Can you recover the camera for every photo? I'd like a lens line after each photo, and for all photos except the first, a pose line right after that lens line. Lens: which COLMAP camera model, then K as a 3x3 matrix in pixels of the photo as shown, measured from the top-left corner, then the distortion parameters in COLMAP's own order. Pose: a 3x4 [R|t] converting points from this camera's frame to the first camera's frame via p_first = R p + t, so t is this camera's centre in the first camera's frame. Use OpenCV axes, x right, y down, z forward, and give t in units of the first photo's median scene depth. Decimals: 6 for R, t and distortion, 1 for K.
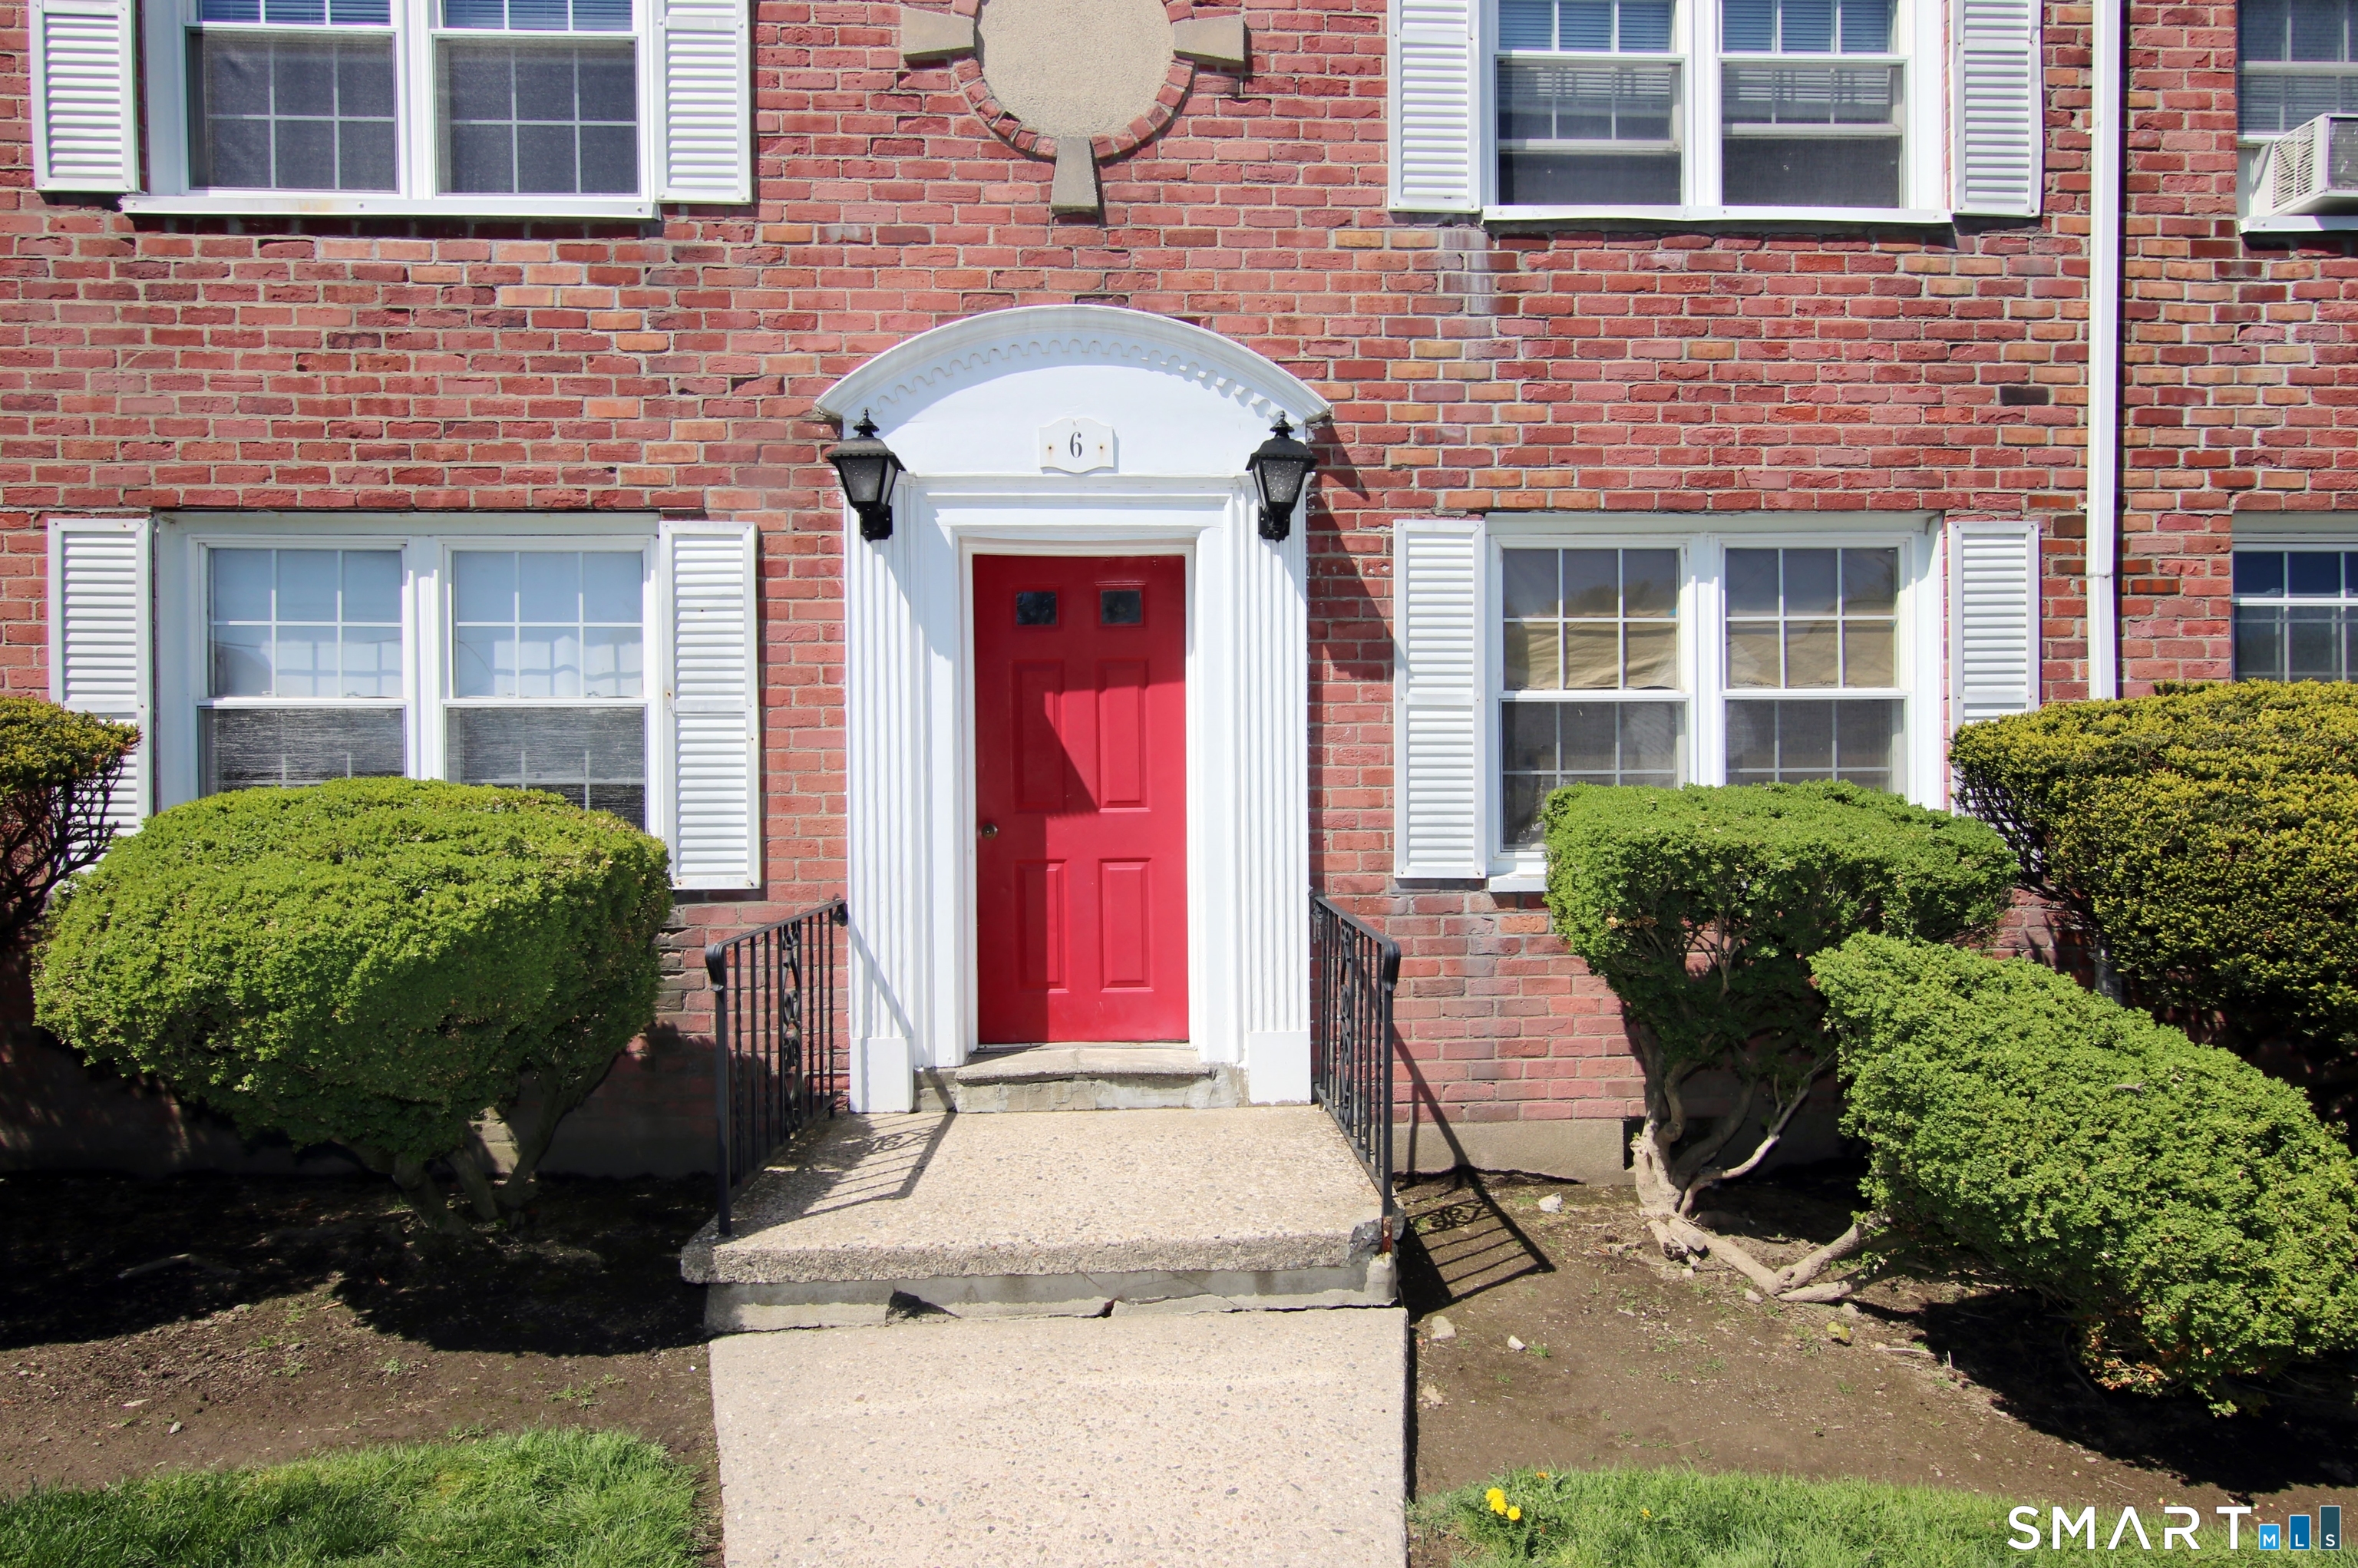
lens RADIAL K [[1234.1, 0, 1197.1], [0, 1234.1, 814.3], [0, 0, 1]] dist [0.005417, 0.001159]
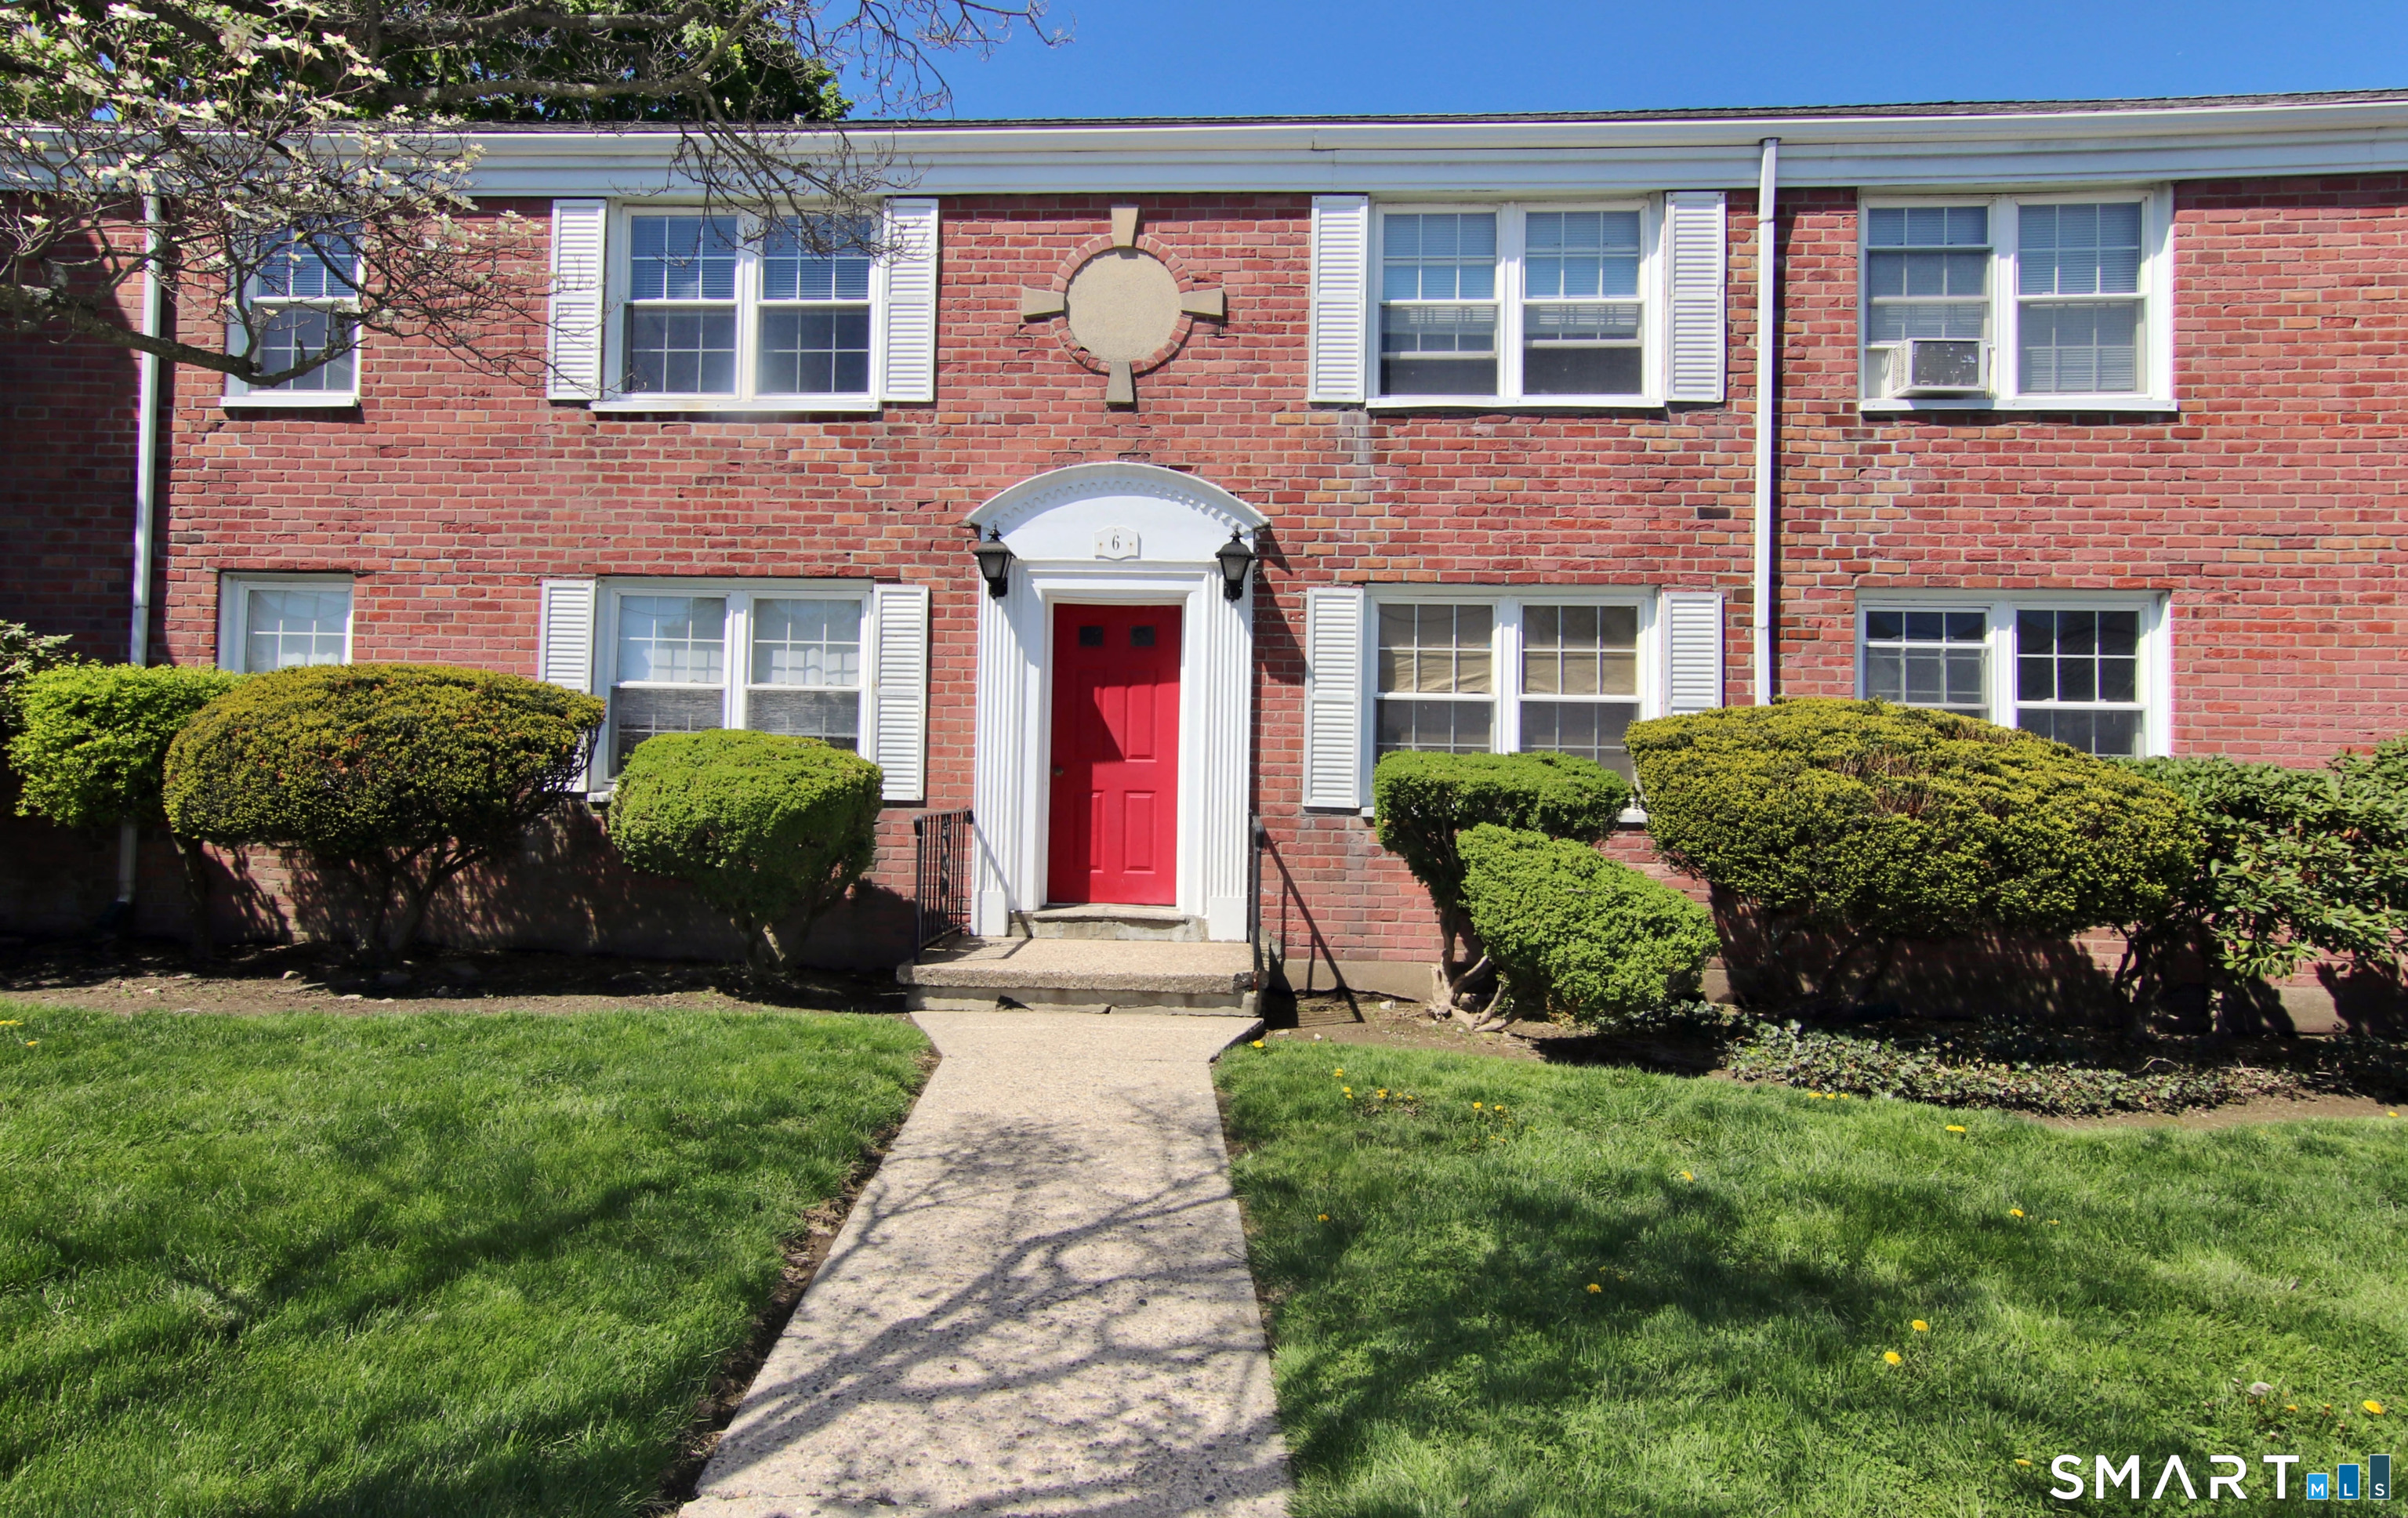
lens RADIAL K [[1490.3, 0, 1154.7], [0, 1490.3, 736.8], [0, 0, 1]] dist [0.014402, 0.003537]
pose [[0.993417, 0.024448, -0.111911, 0.187363], [-0.029592, 0.998570, -0.044534, 0.054482], [0.110662, 0.047552, 0.992720, -0.993600]]
